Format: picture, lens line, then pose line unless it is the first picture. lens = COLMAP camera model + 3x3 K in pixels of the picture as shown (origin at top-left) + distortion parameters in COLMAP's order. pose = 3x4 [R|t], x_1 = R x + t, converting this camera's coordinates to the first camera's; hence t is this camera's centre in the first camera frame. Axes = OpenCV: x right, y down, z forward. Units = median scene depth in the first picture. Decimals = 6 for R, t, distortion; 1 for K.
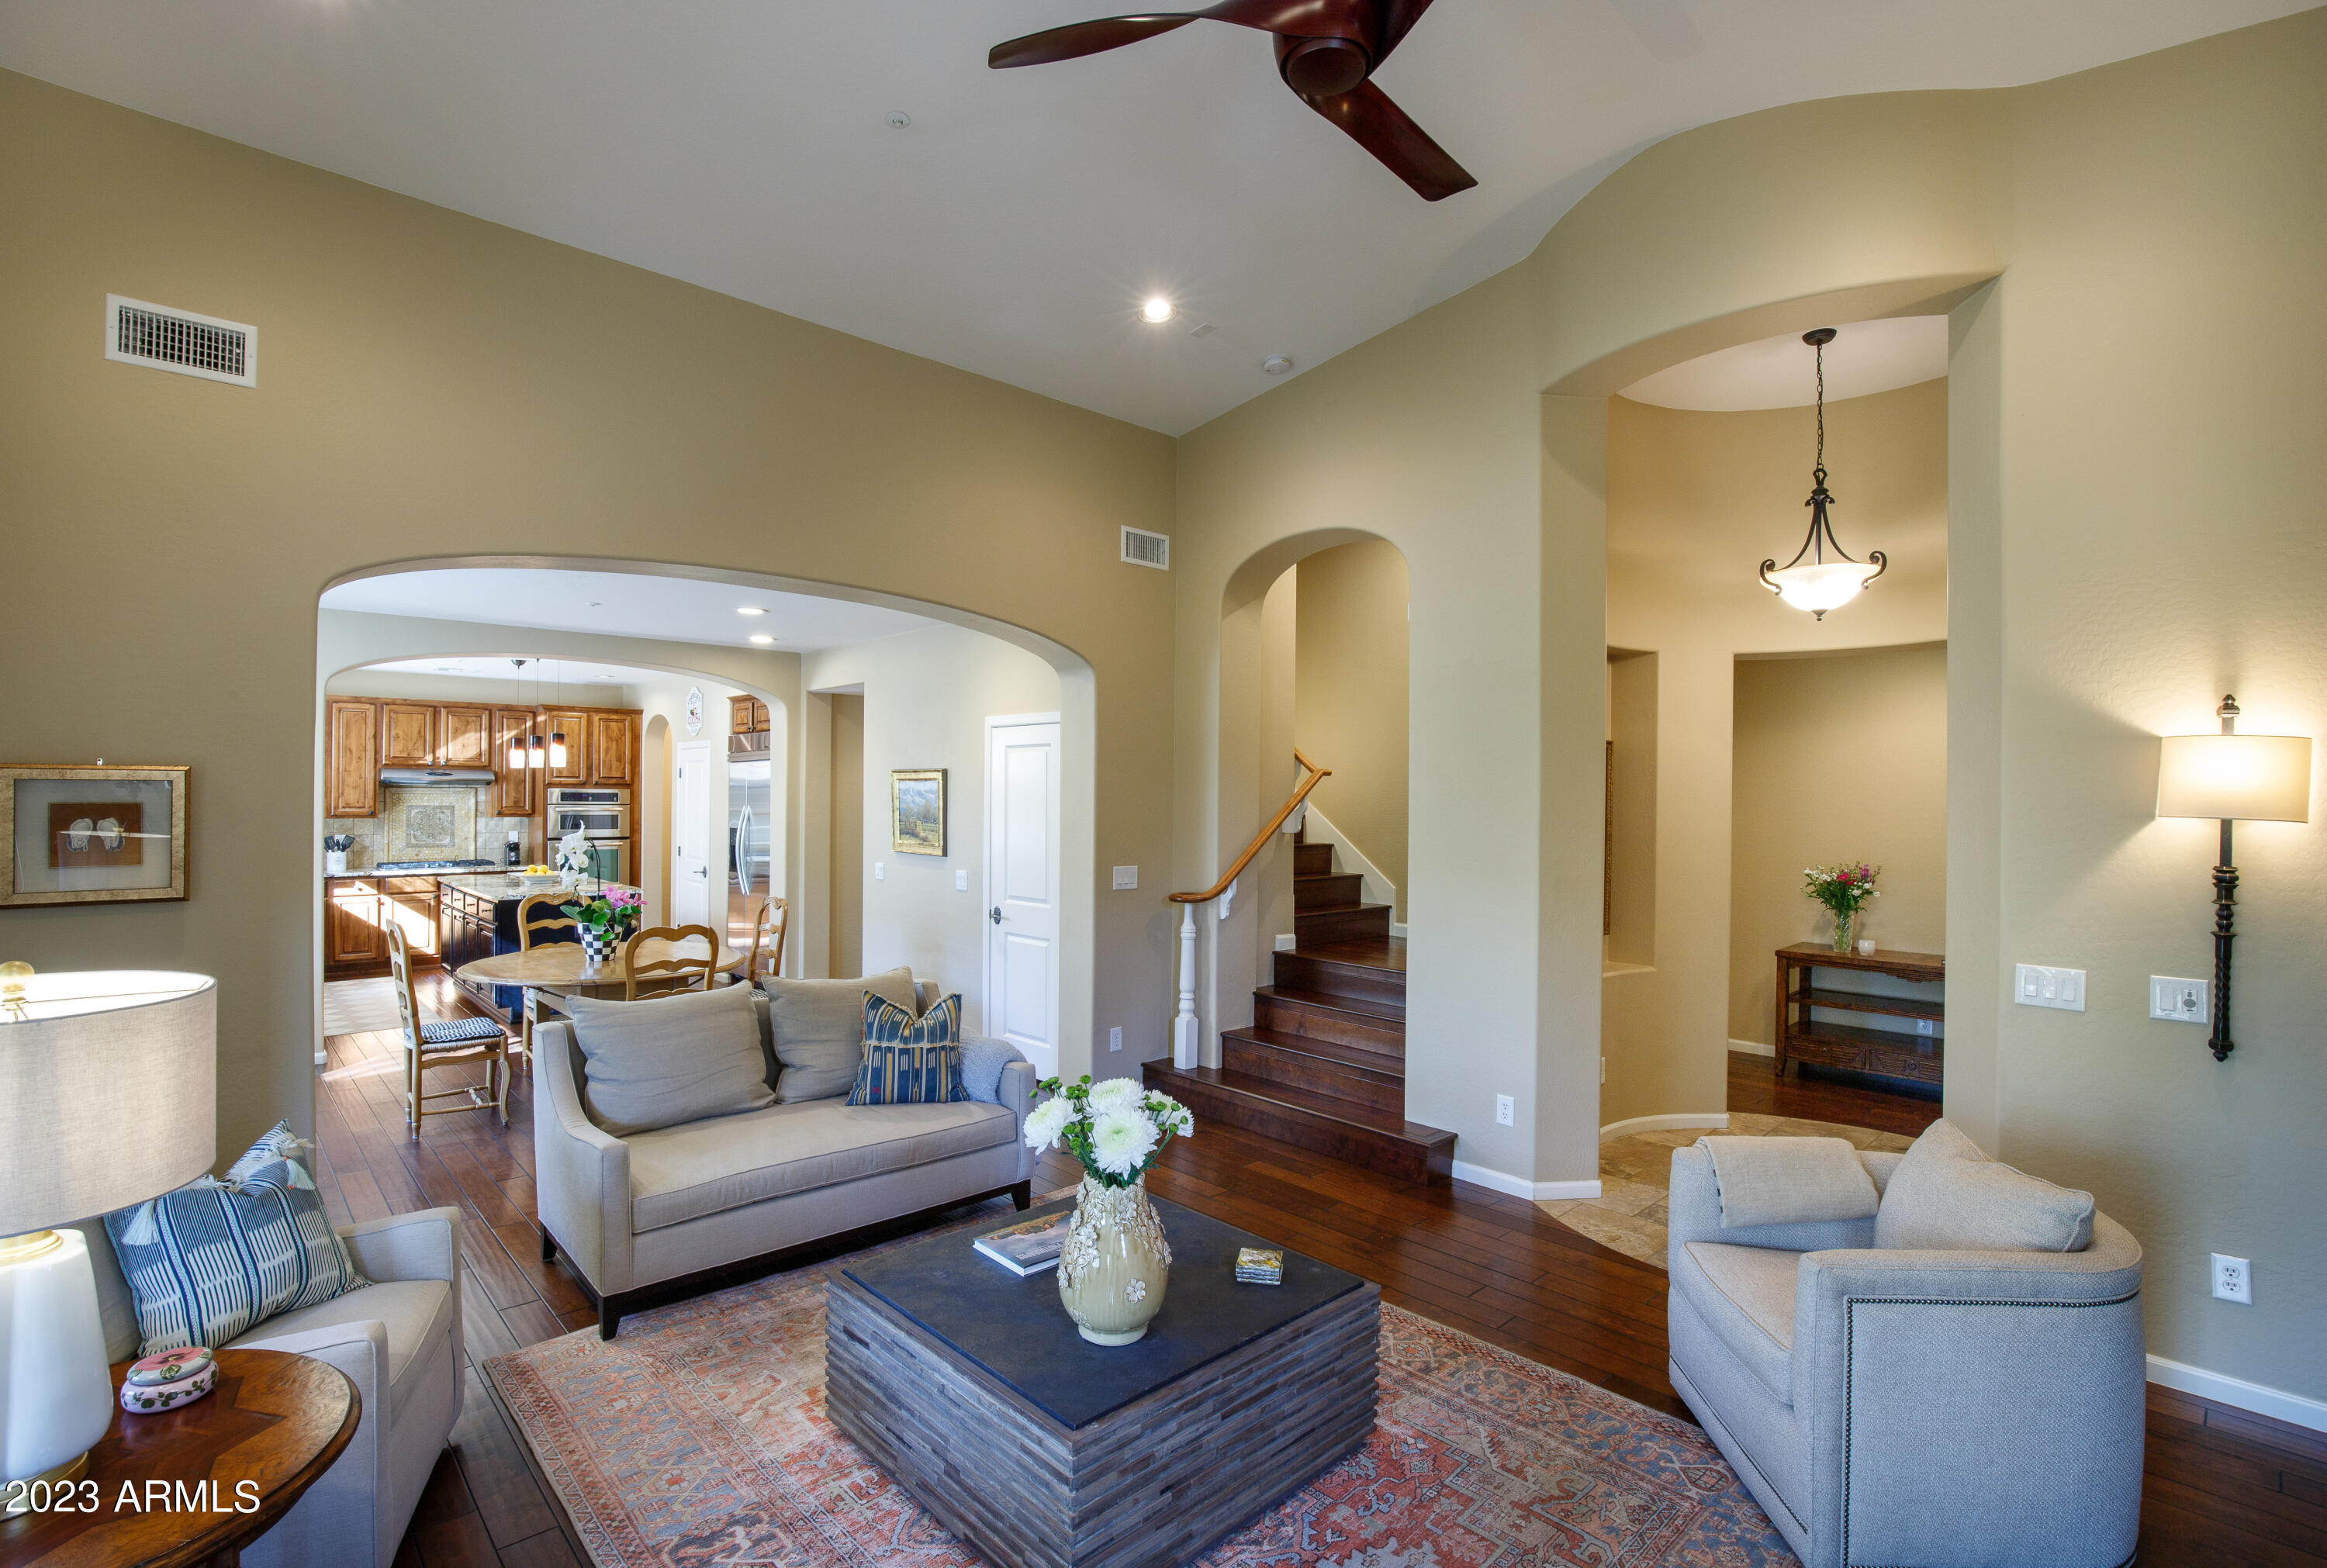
lens RADIAL K [[1073.7, 0, 1157.9], [0, 1073.7, 798.5], [0, 0, 1]] dist [-0.027138, 0.002286]
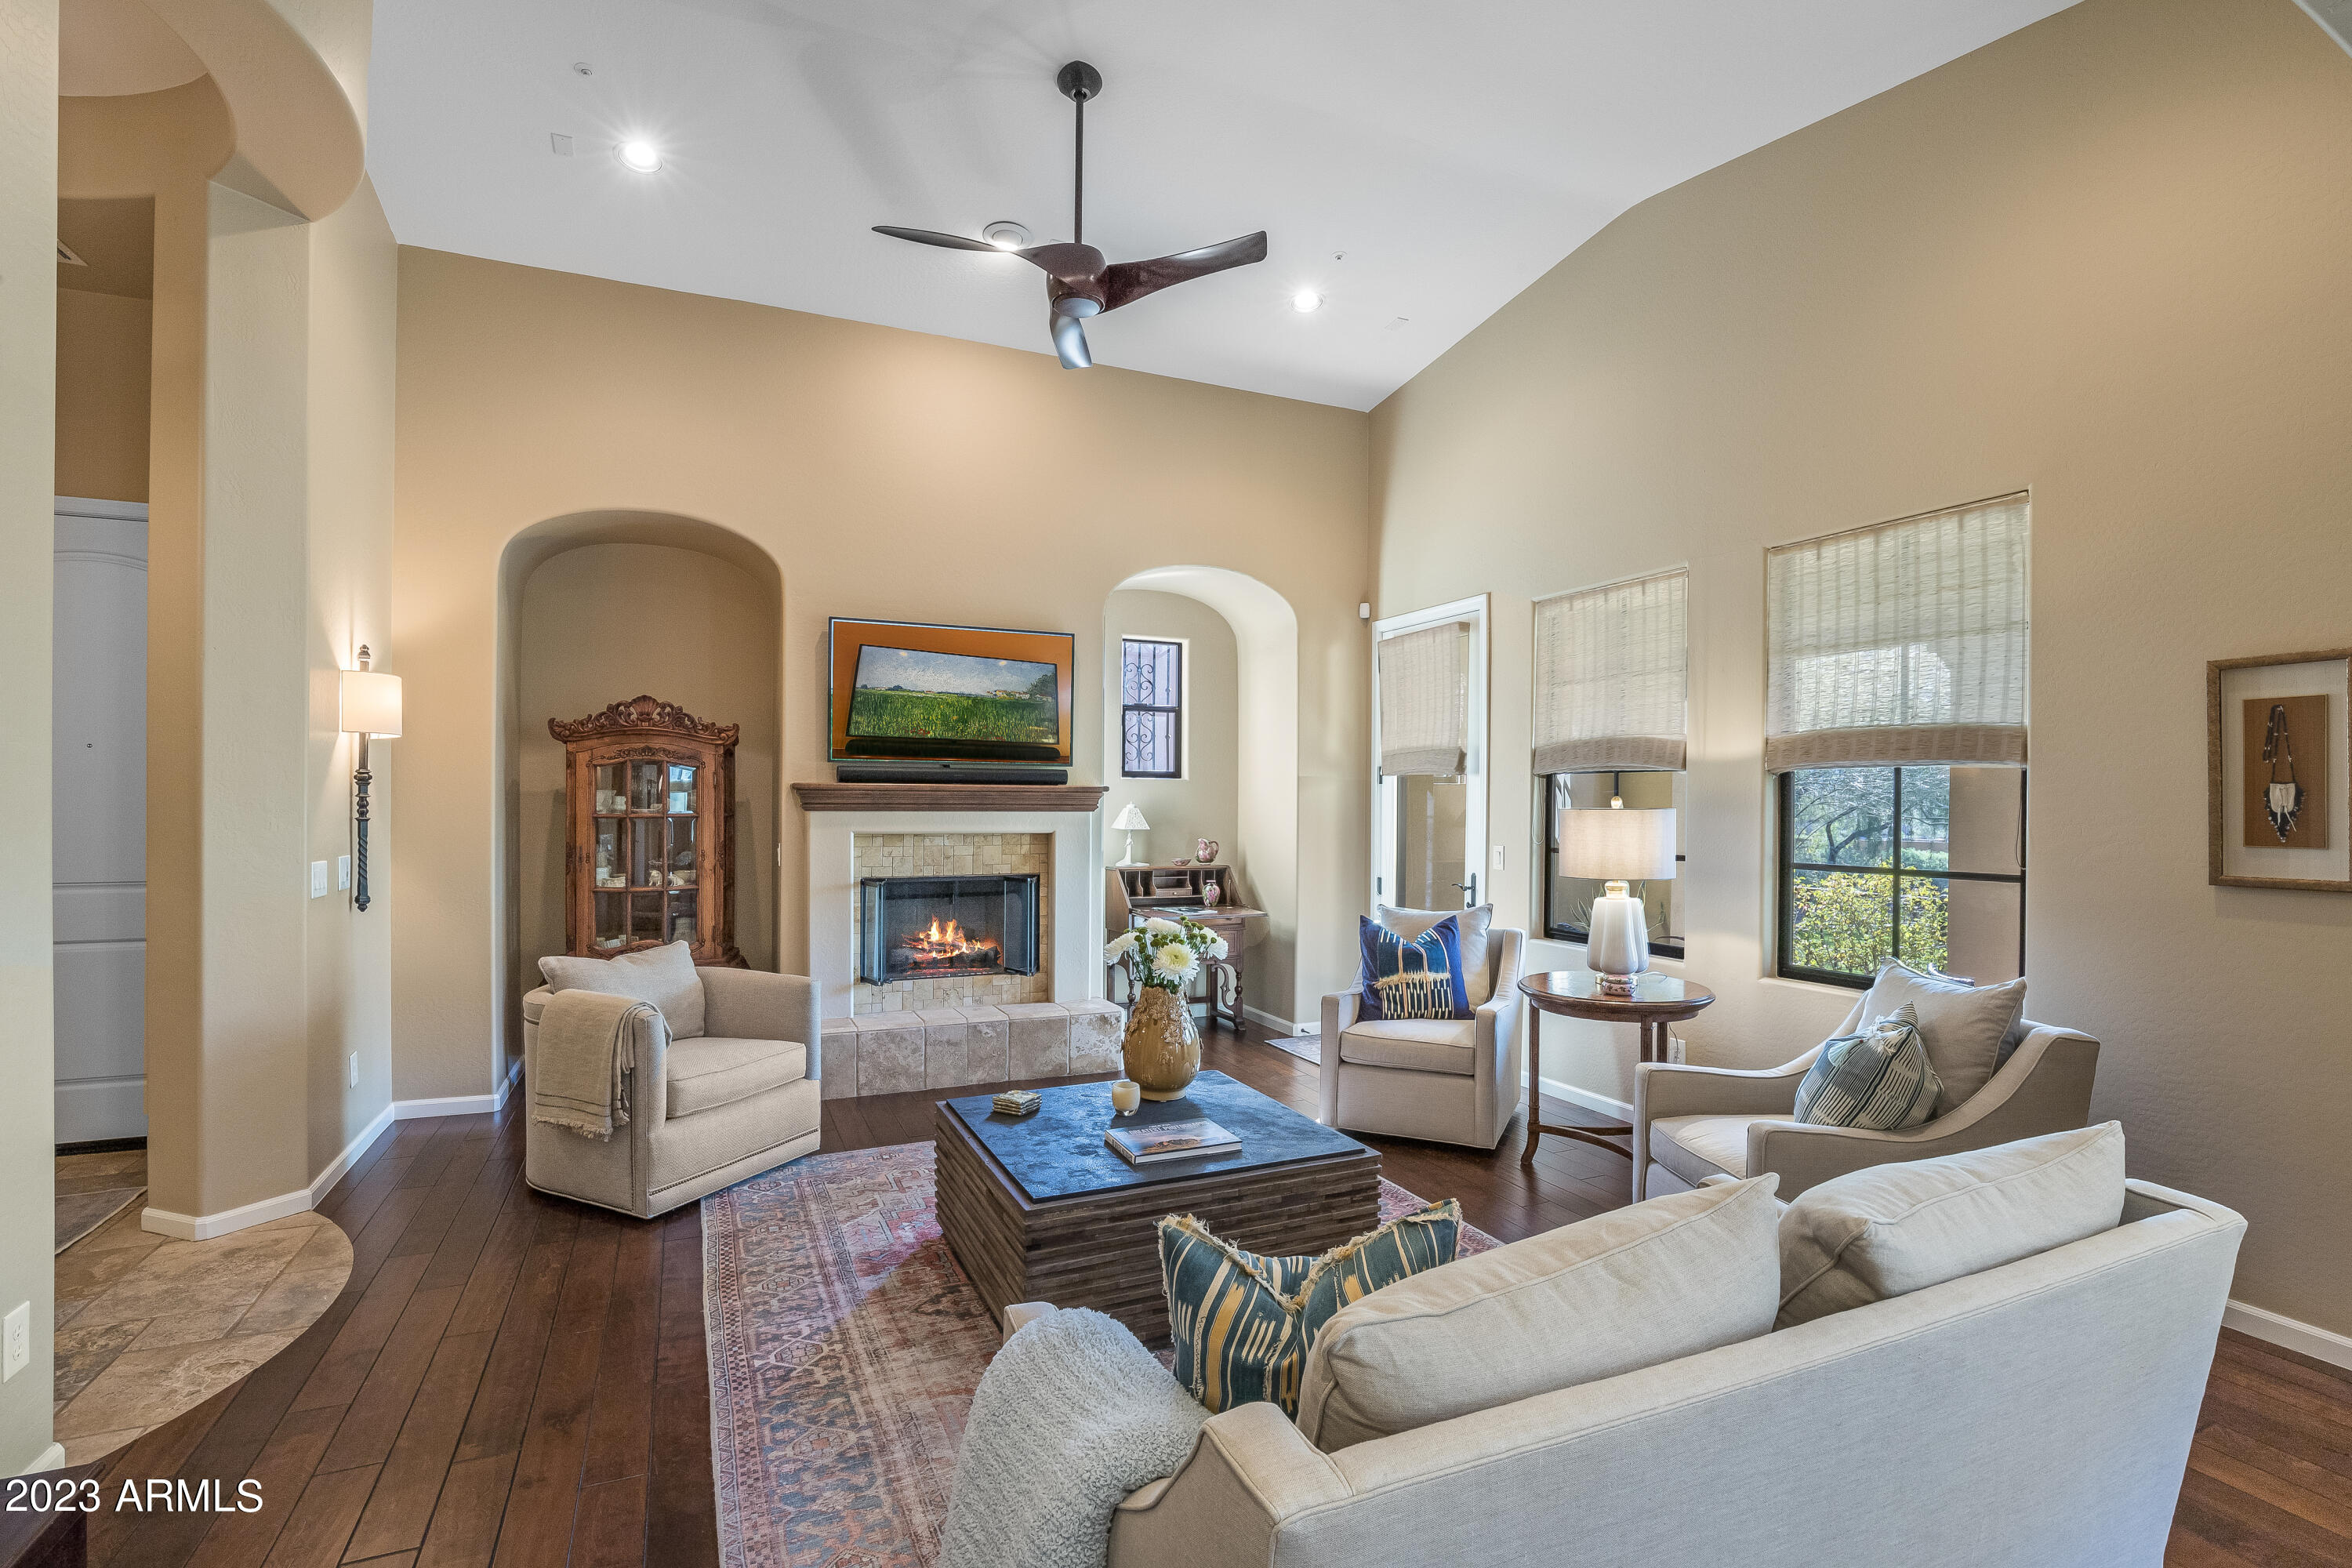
lens RADIAL K [[1085.3, 0, 1198.7], [0, 1085.3, 794.5], [0, 0, 1]] dist [-0.027138, 0.002286]
pose [[-0.952540, -0.015077, 0.304039, -0.126429], [-0.015237, 0.999882, 0.001847, 0.023037], [-0.304031, -0.002873, -0.952658, 0.568379]]
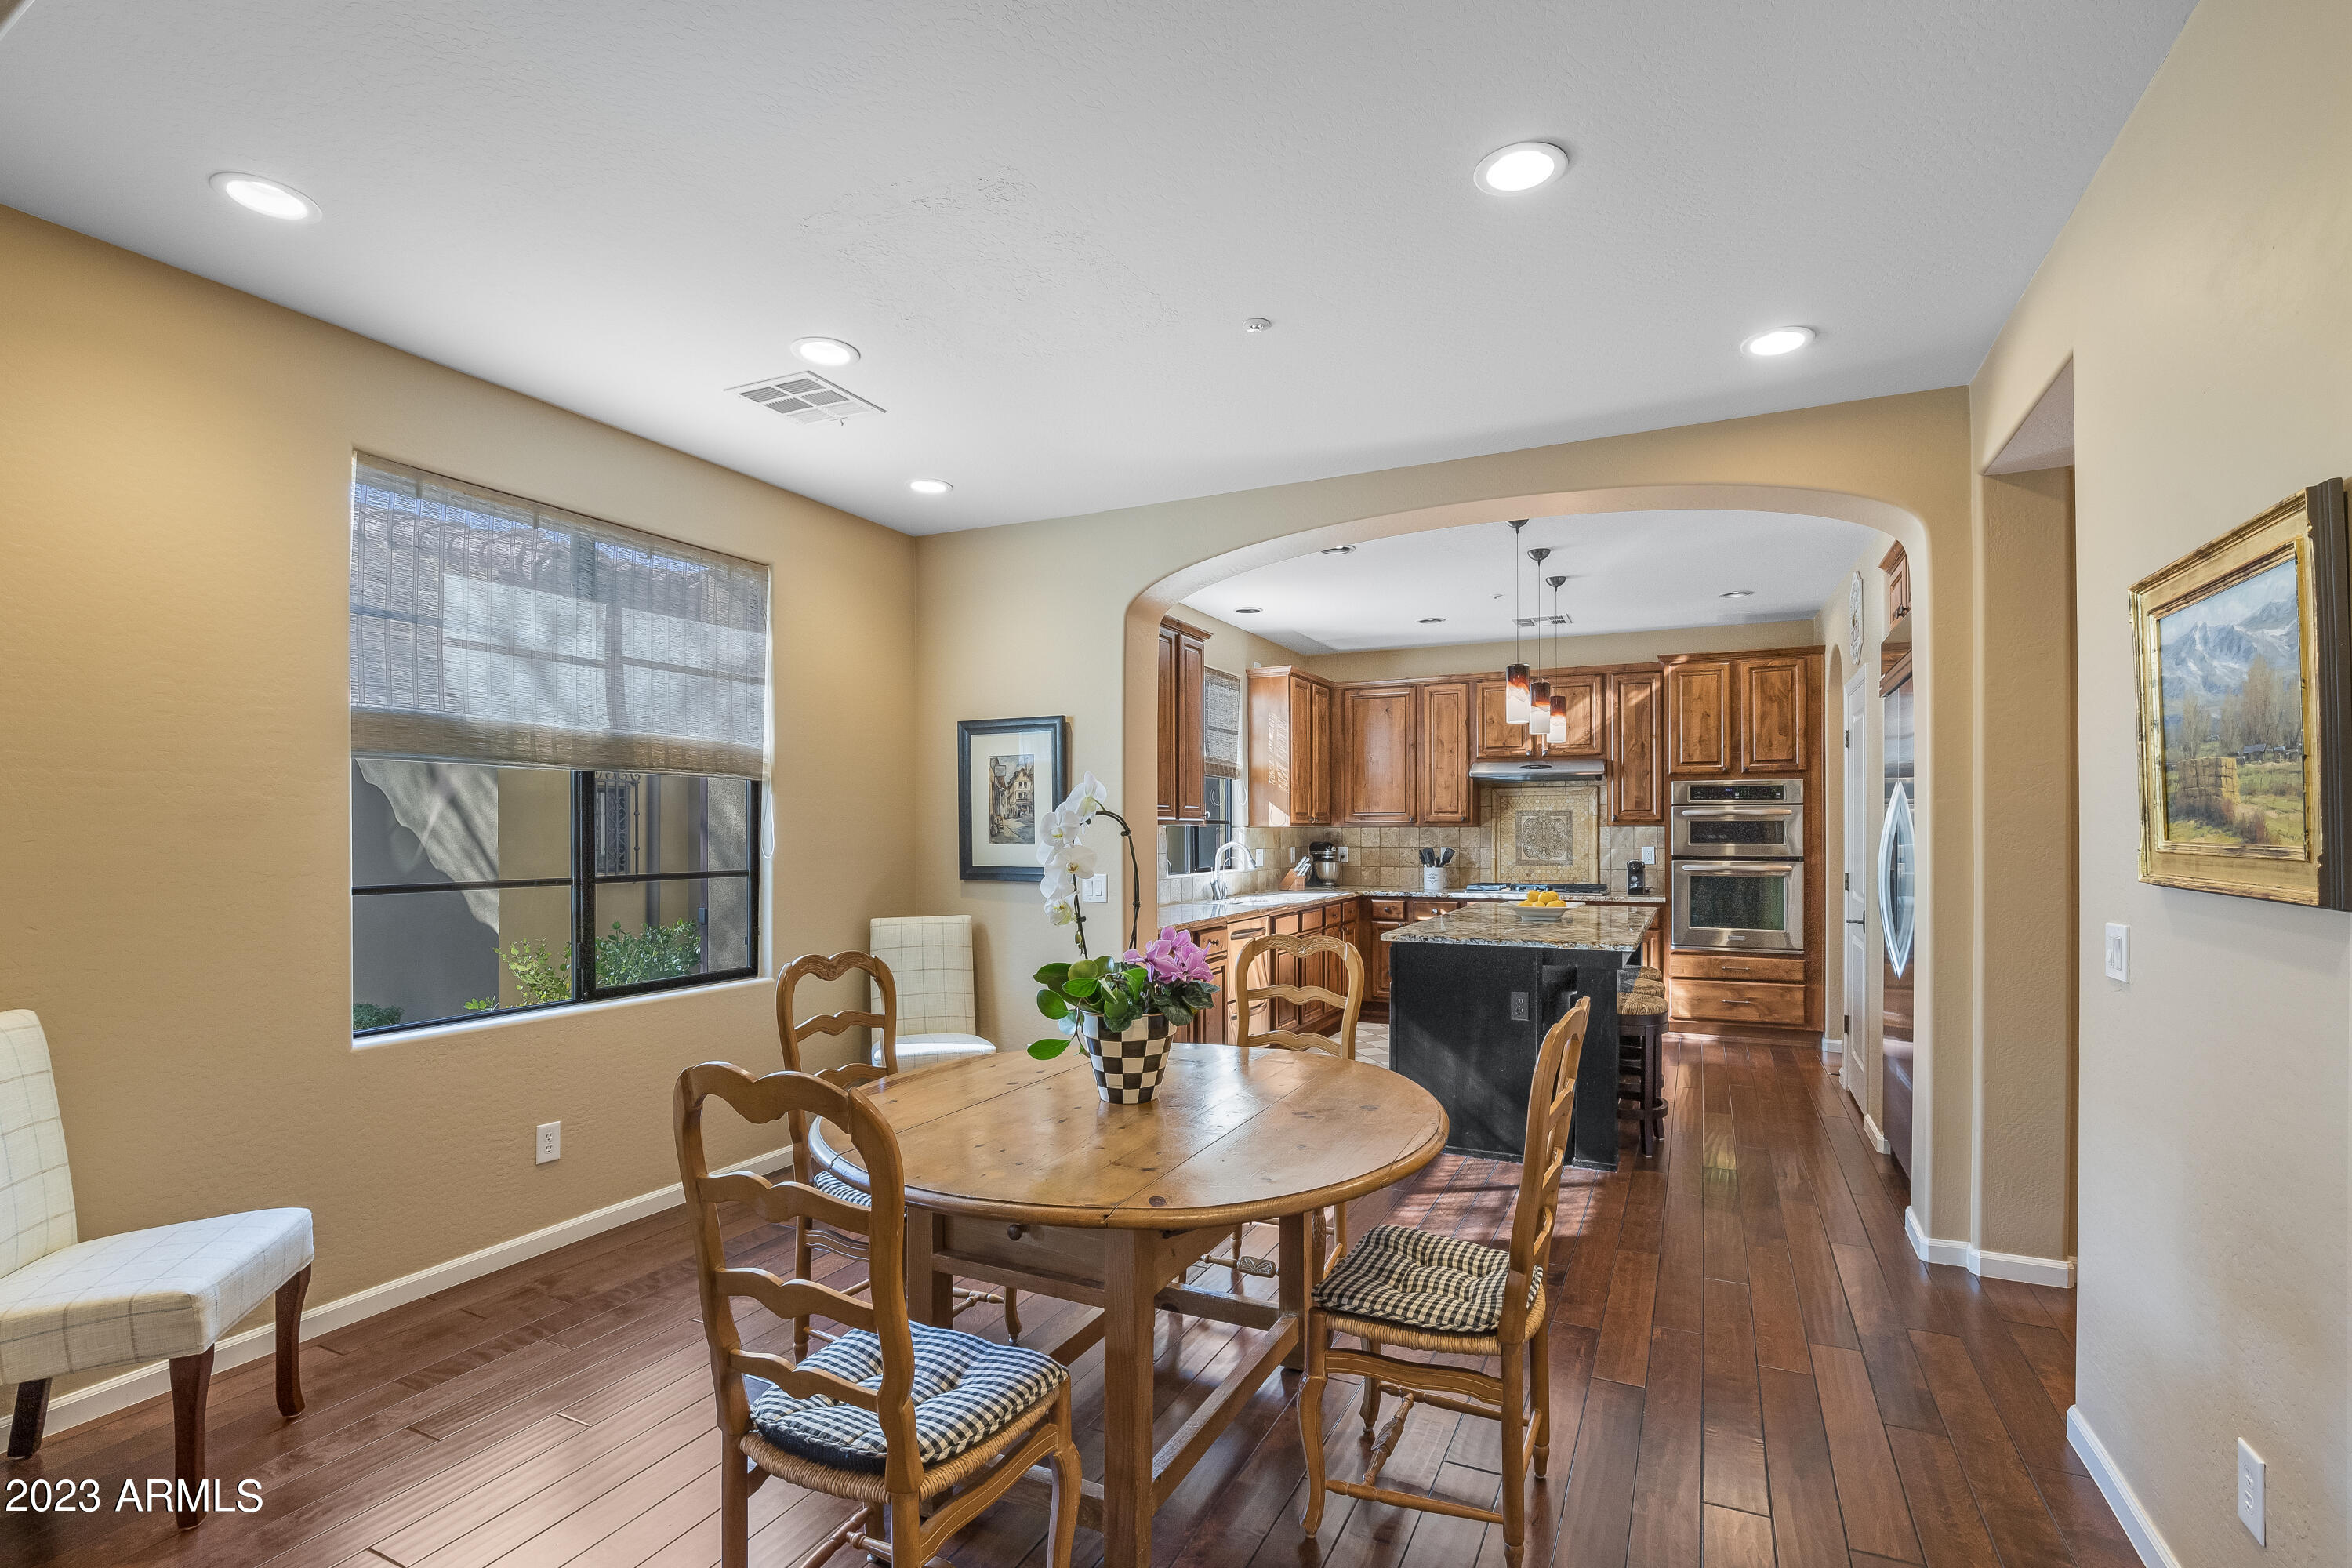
lens RADIAL K [[1085.3, 0, 1201.6], [0, 1085.3, 822.8], [0, 0, 1]] dist [-0.027138, 0.002286]
pose [[0.380232, -0.014835, -0.924772, -0.064966], [0.001966, 0.999882, -0.015231, 0.027375], [0.924889, 0.003974, 0.380217, 0.494102]]
